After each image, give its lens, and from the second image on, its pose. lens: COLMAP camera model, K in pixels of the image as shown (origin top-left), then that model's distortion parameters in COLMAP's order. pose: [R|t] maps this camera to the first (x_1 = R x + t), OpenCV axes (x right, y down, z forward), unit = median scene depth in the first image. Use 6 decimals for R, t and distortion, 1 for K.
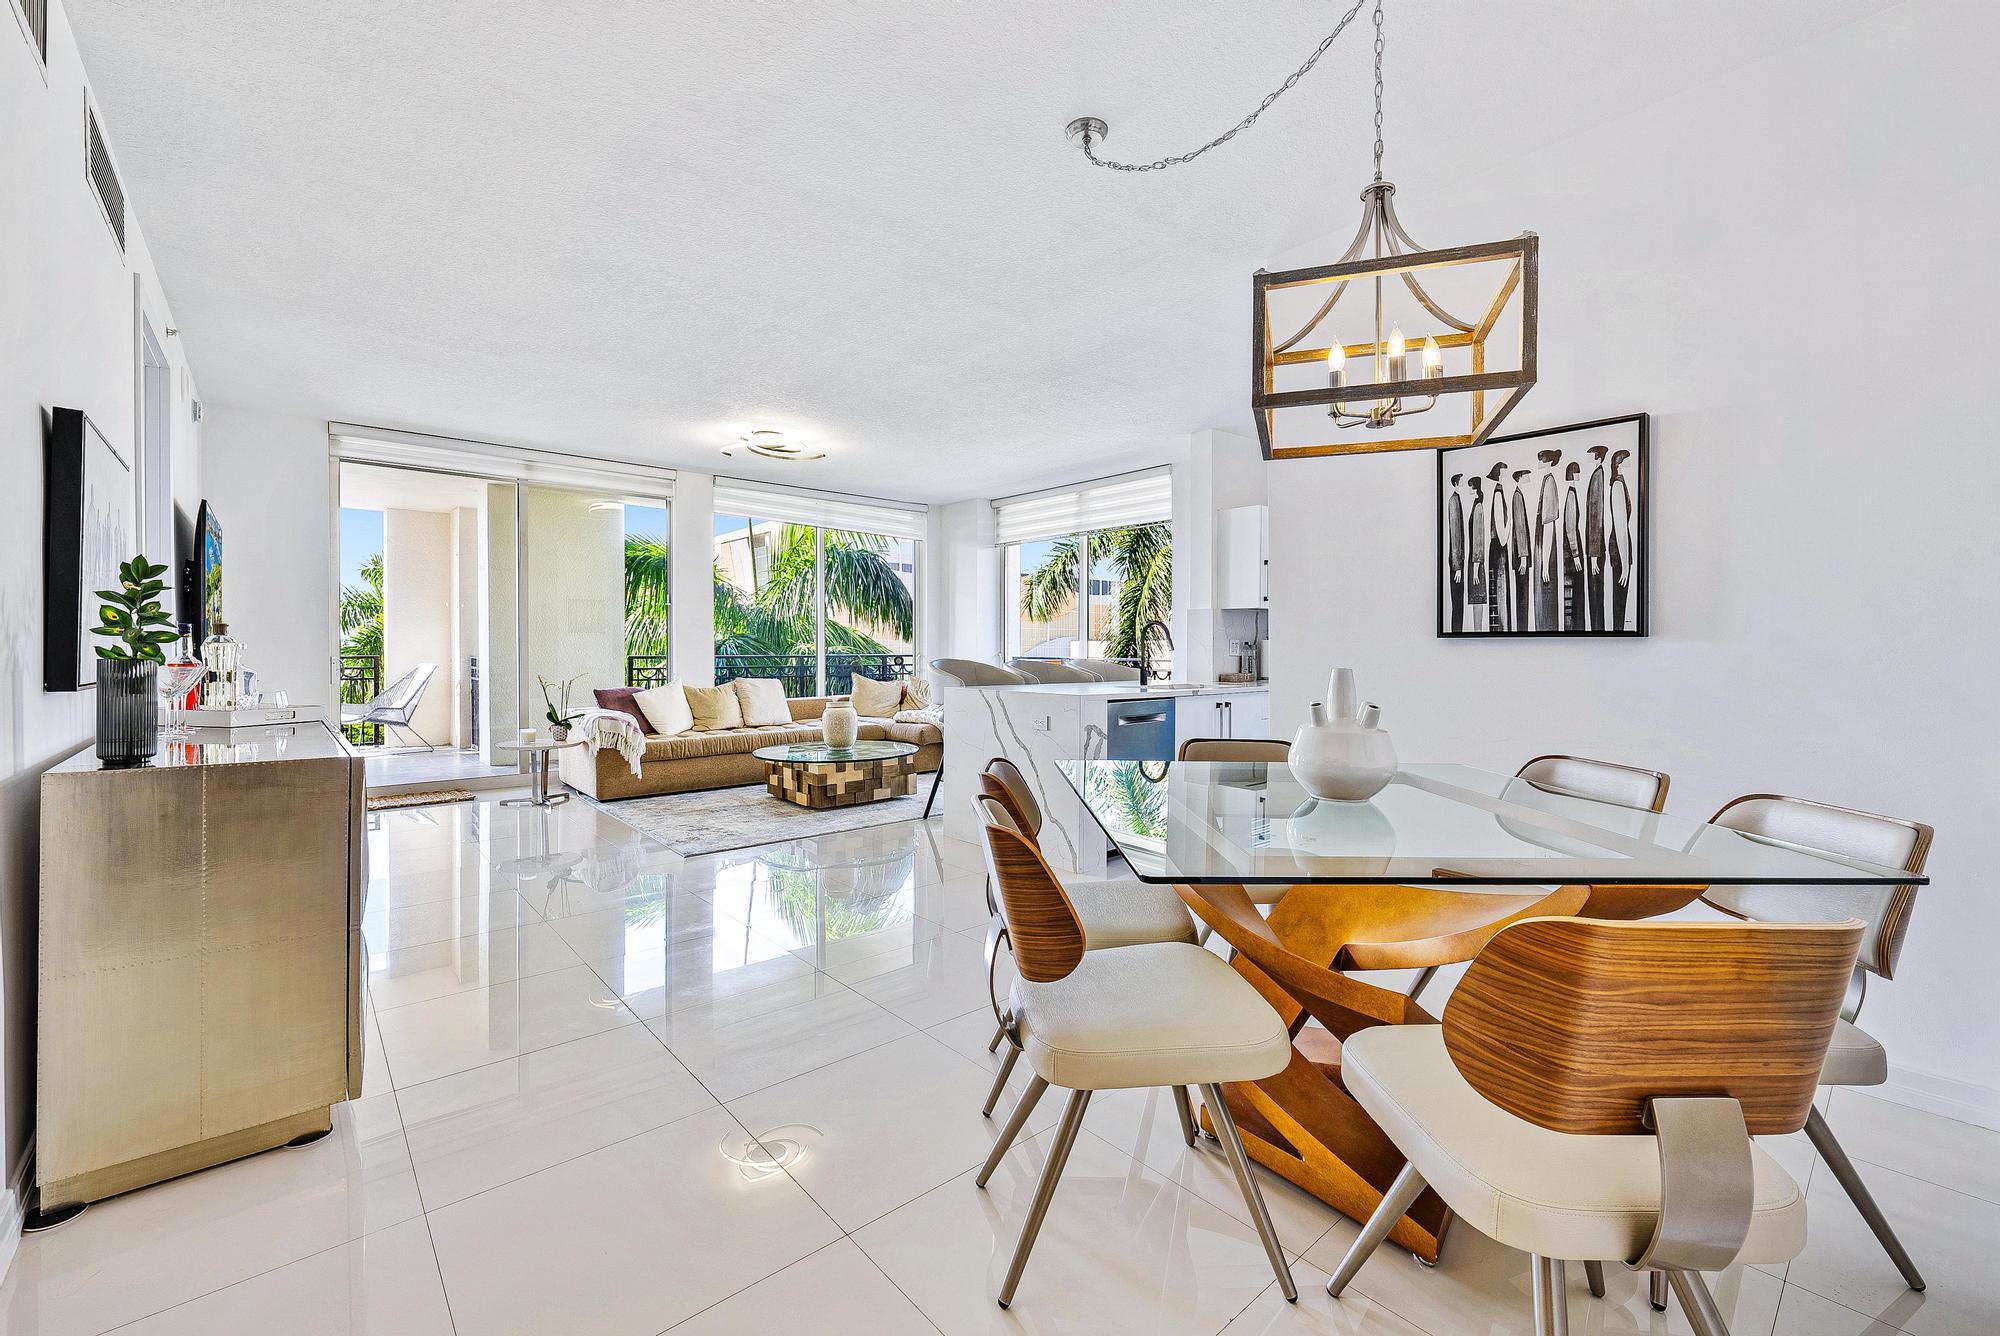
lens RADIAL K [[842.7, 0, 1016.6], [0, 842.7, 657.9], [0, 0, 1]] dist [-0.000685, -0.000020]
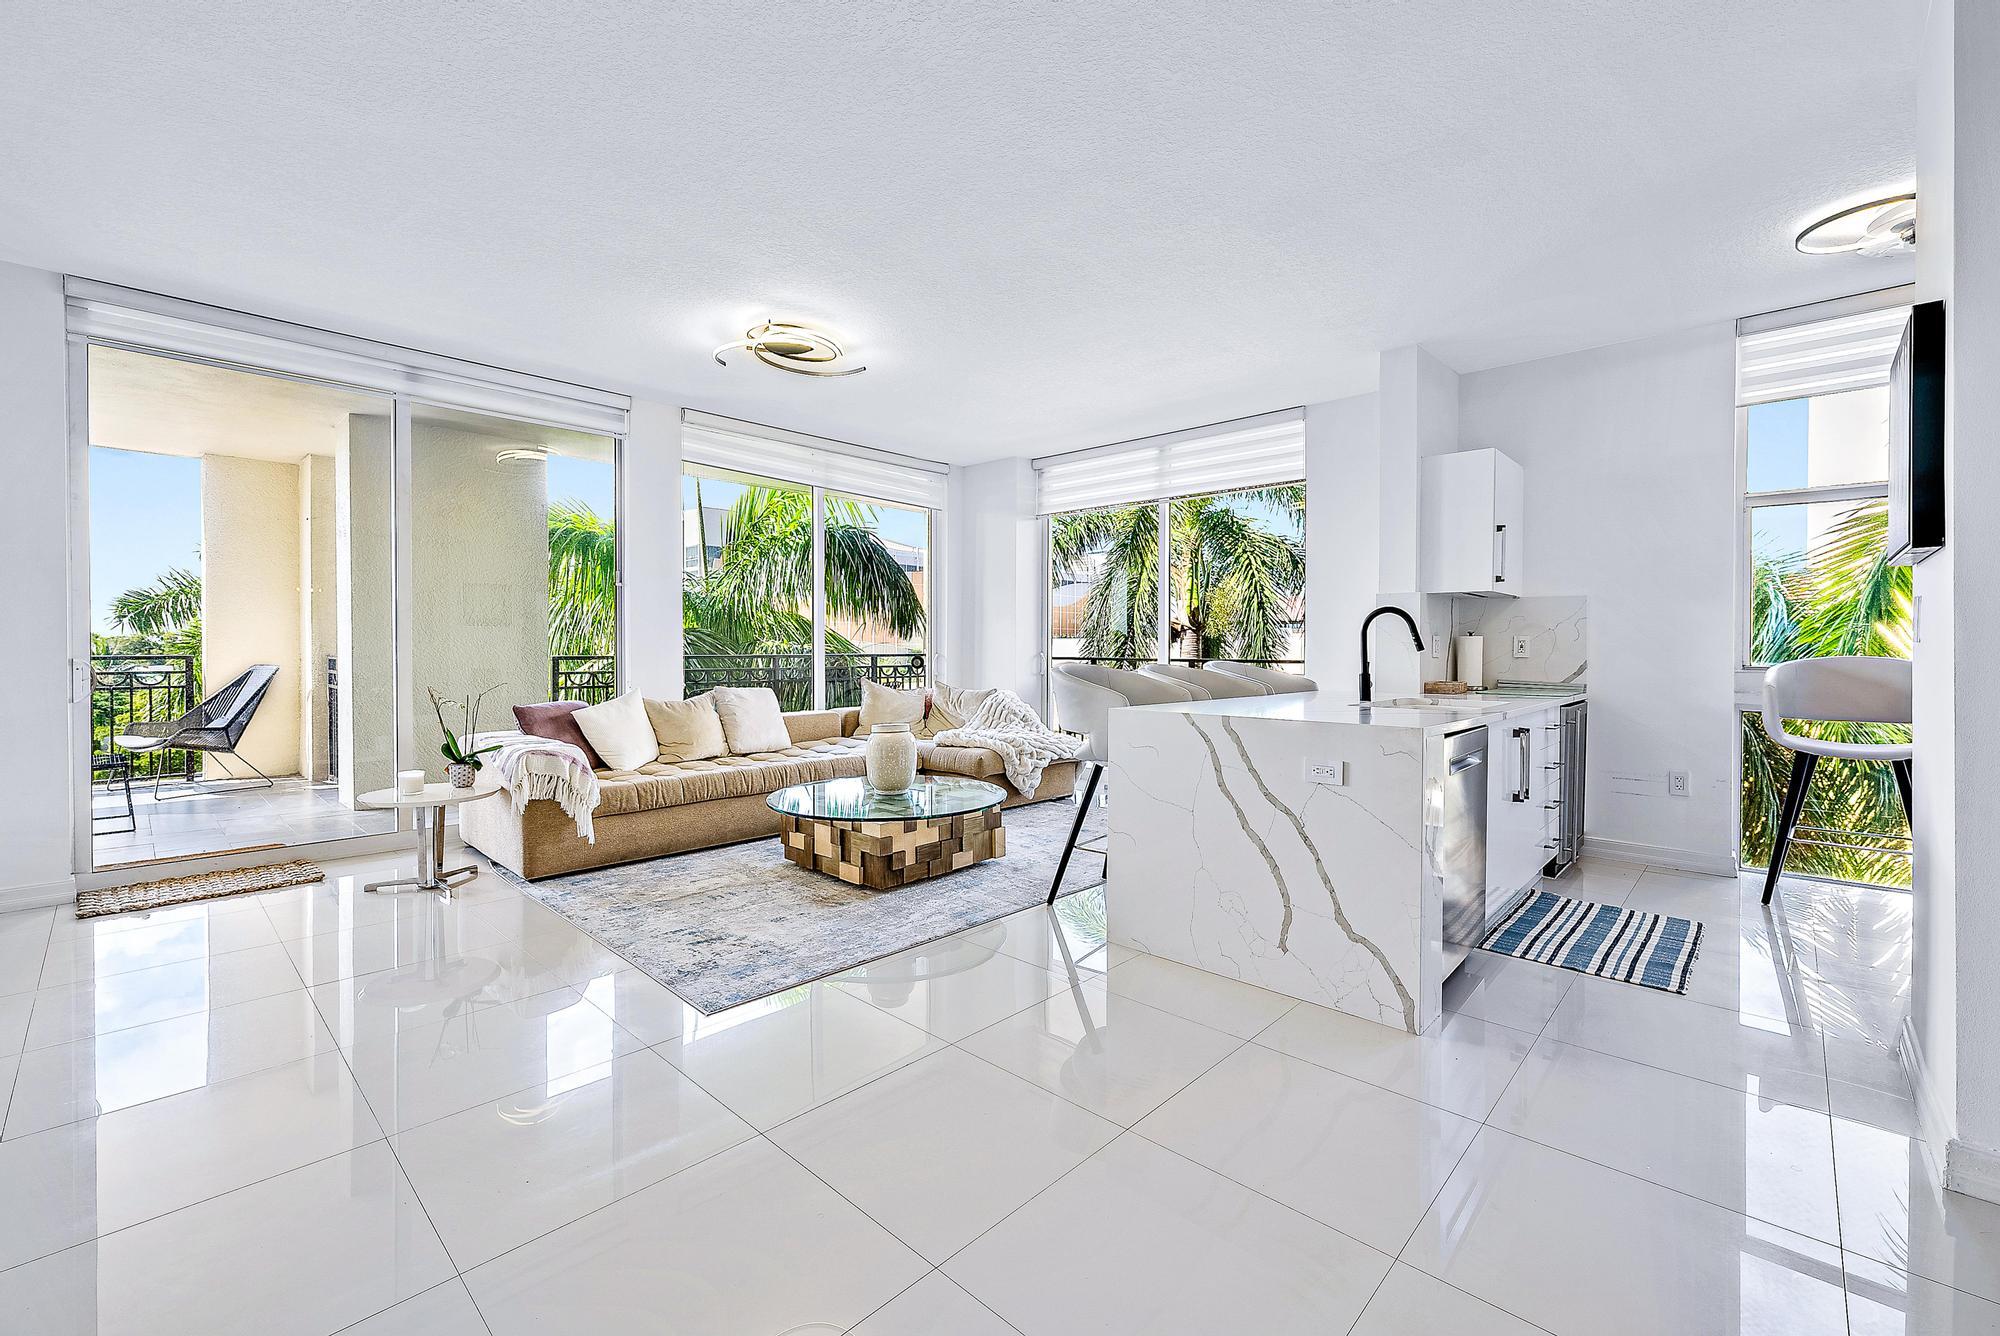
lens RADIAL K [[842.7, 0, 1012.1], [0, 842.7, 656.5], [0, 0, 1]] dist [-0.000685, -0.000020]
pose [[0.995379, 0.000709, 0.096017, -0.167934], [-0.000752, 1.000000, 0.000412, -0.003387], [-0.096017, -0.000482, 0.995380, 0.286646]]
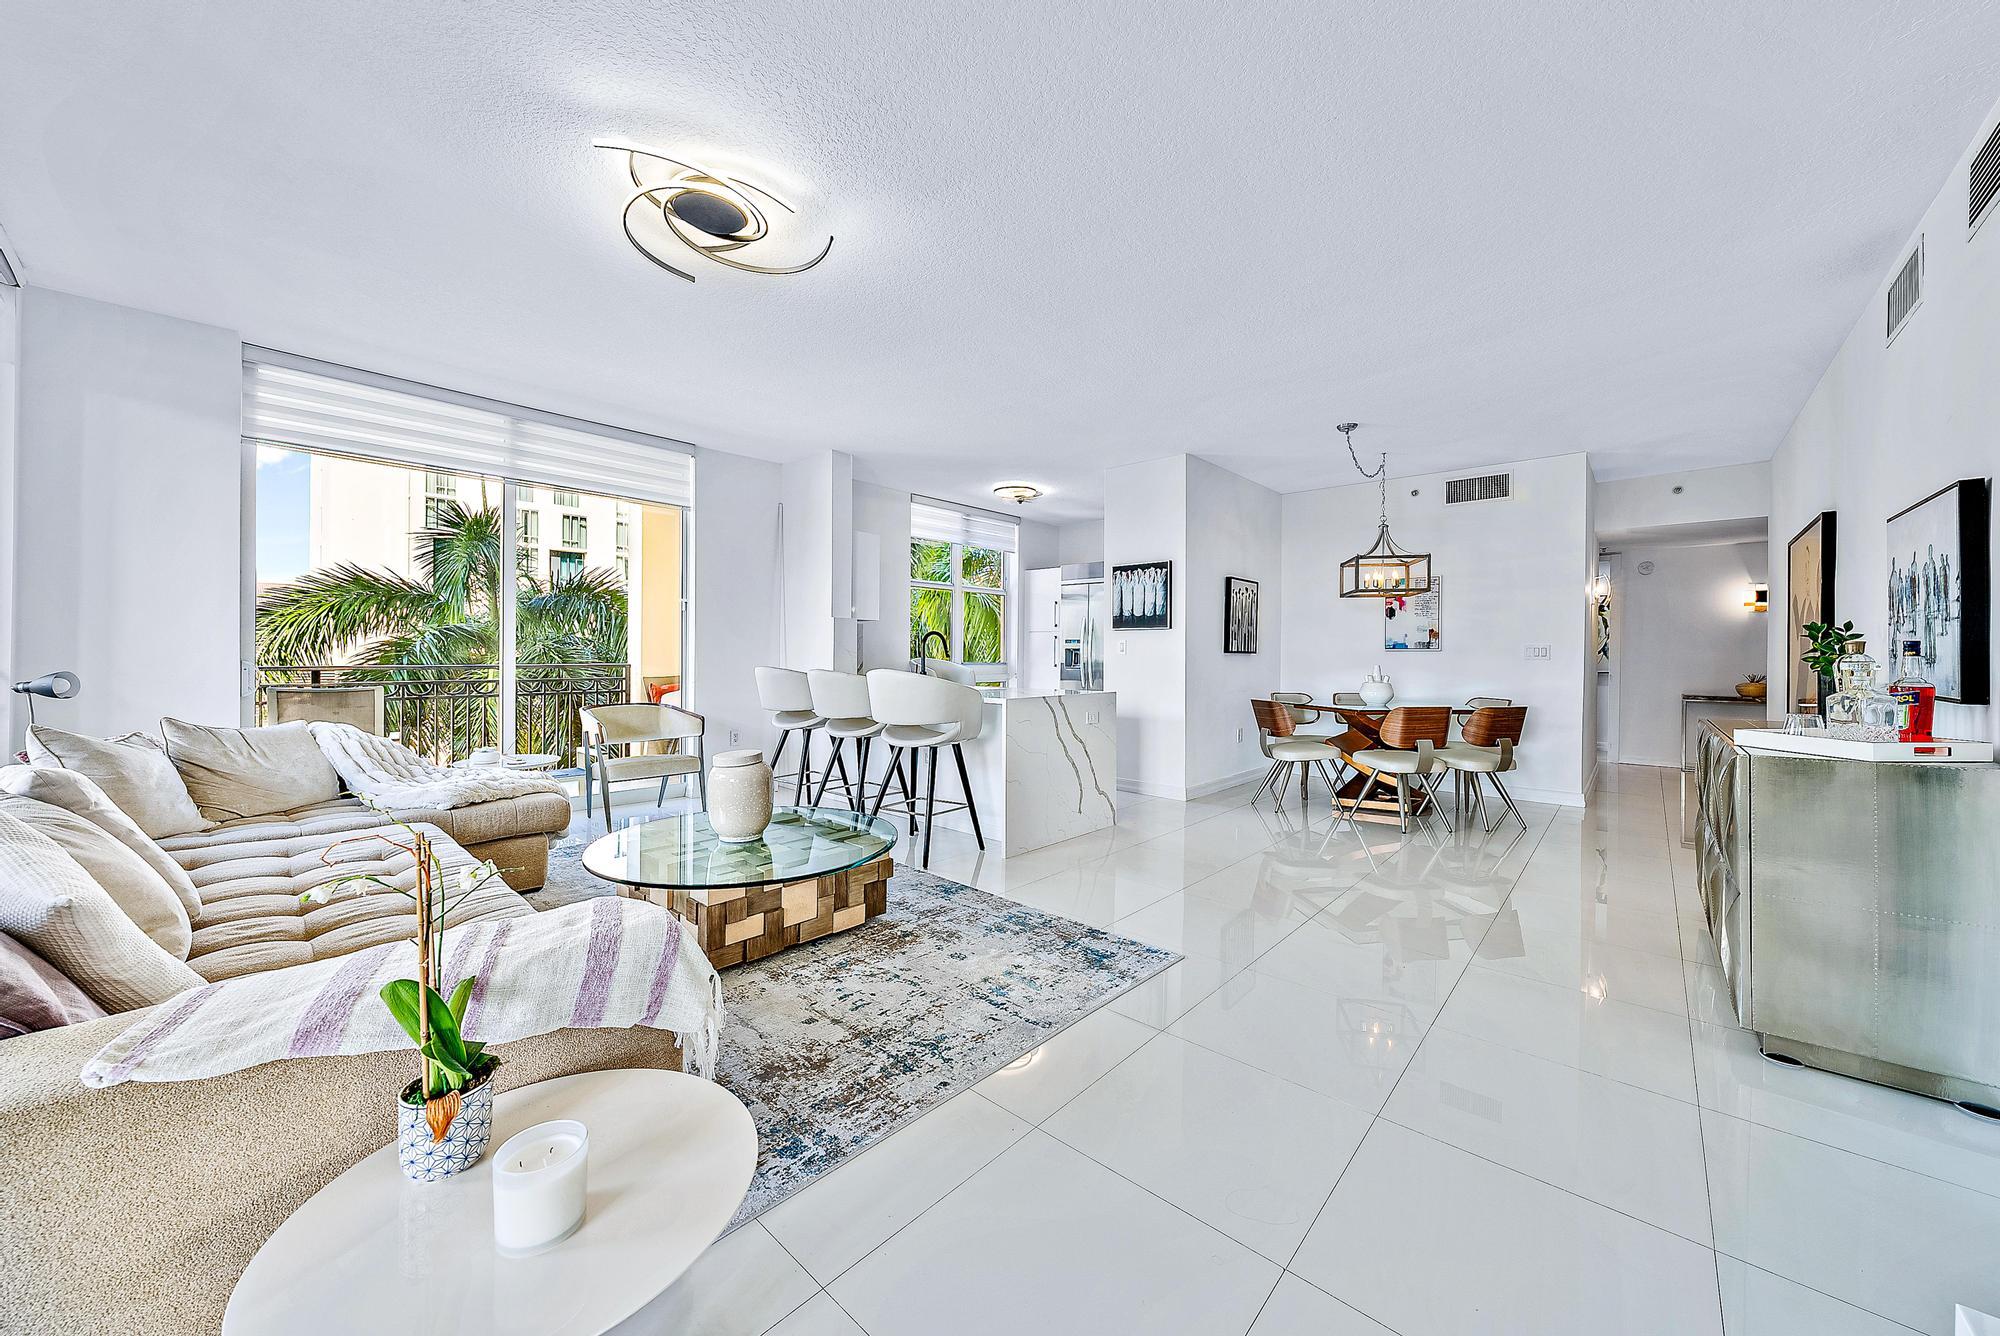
lens RADIAL K [[727.6, 0, 1009.1], [0, 727.6, 659.3], [0, 0, 1]] dist [0.000778, 0.000018]
pose [[-0.128676, -0.008903, 0.991647, -0.668043], [0.006039, 0.999934, 0.009761, -0.012261], [-0.991668, 0.007245, -0.128614, 0.837361]]
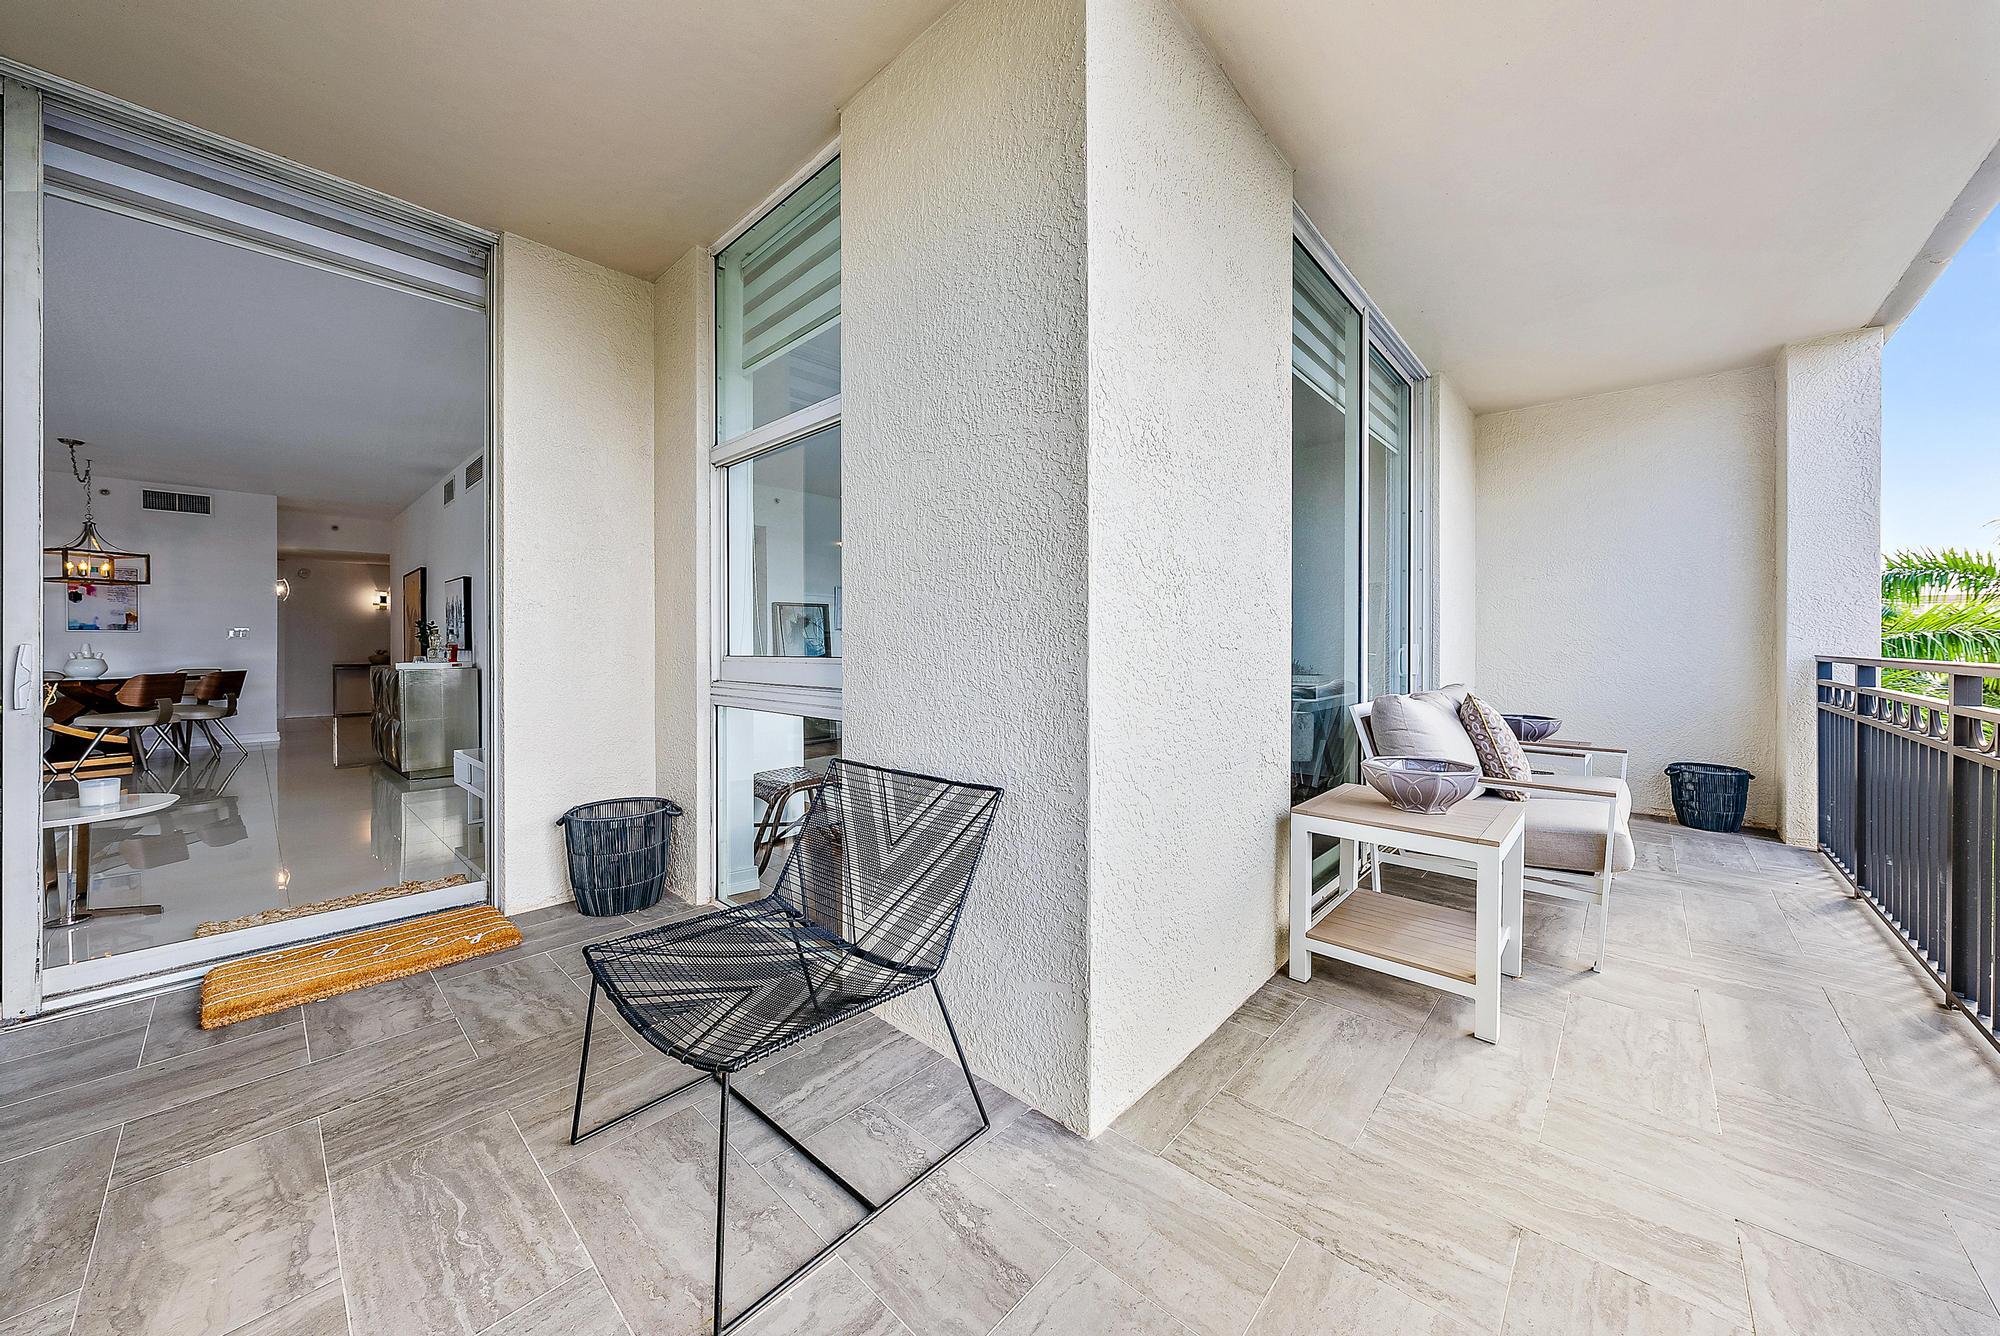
lens RADIAL K [[687.6, 0, 1000.5], [0, 687.6, 650.7], [0, 0, 1]] dist [-0.000765, -0.000022]
pose [[-0.994406, -0.001525, -0.105611, -1.015901], [-0.003579, 0.999808, 0.019260, -0.006893], [0.105561, 0.019531, -0.994221, 1.364708]]
